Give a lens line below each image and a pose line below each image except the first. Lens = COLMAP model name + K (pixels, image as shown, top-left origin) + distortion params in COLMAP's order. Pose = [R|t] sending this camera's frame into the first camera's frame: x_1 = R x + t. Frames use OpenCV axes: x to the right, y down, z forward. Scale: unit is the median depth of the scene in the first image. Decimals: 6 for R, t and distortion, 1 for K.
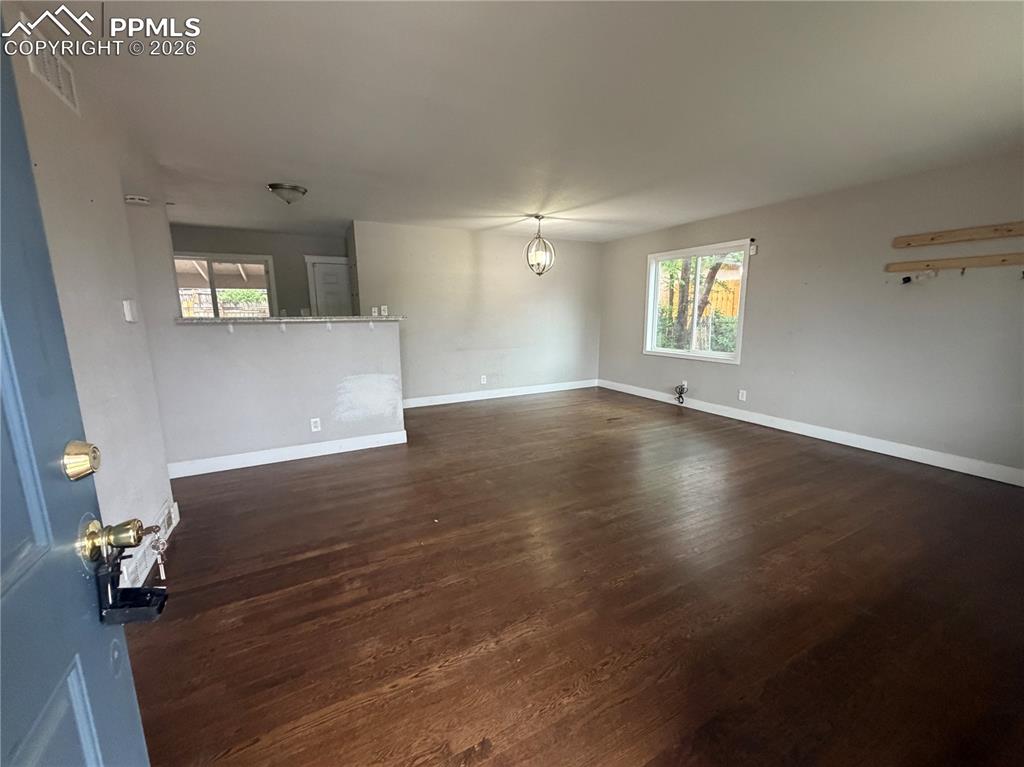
lens RADIAL K [[407.0, 0, 509.5], [0, 407.0, 384.7], [0, 0, 1]] dist [-0.000586, -0.000245]
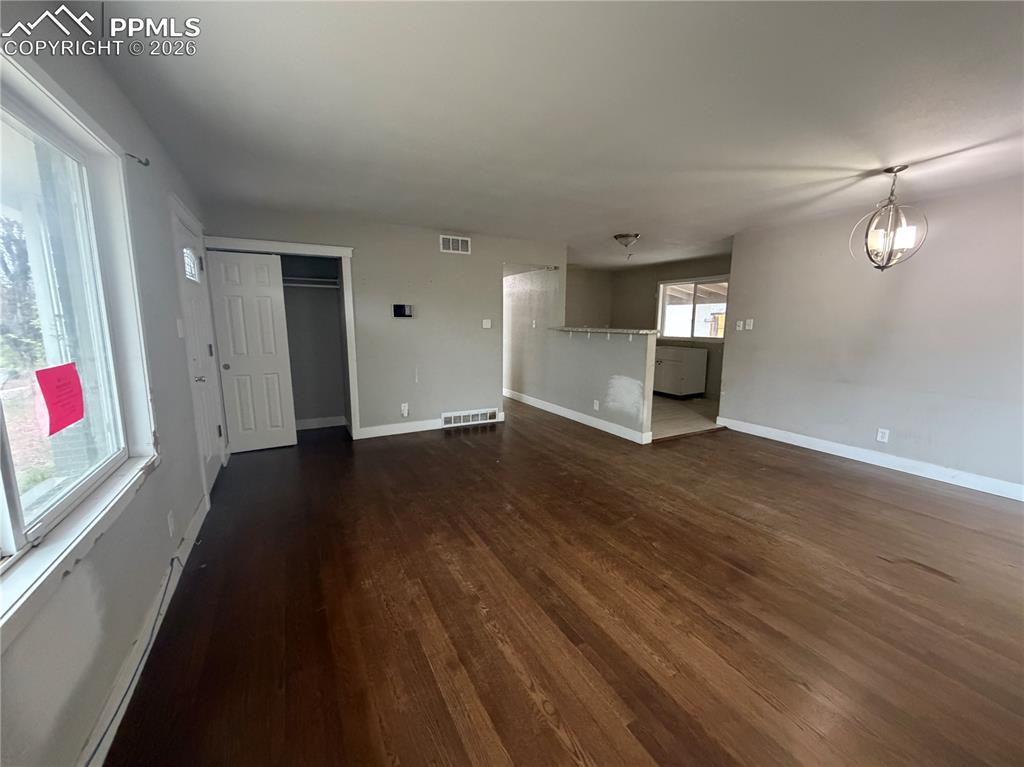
lens RADIAL K [[407.0, 0, 509.5], [0, 407.0, 384.7], [0, 0, 1]] dist [-0.000586, -0.000245]
pose [[0.011132, 0.165887, -0.986082, 0.827517], [-0.180396, 0.970296, 0.161195, -0.131837], [0.983531, 0.176091, 0.040727, 0.592772]]
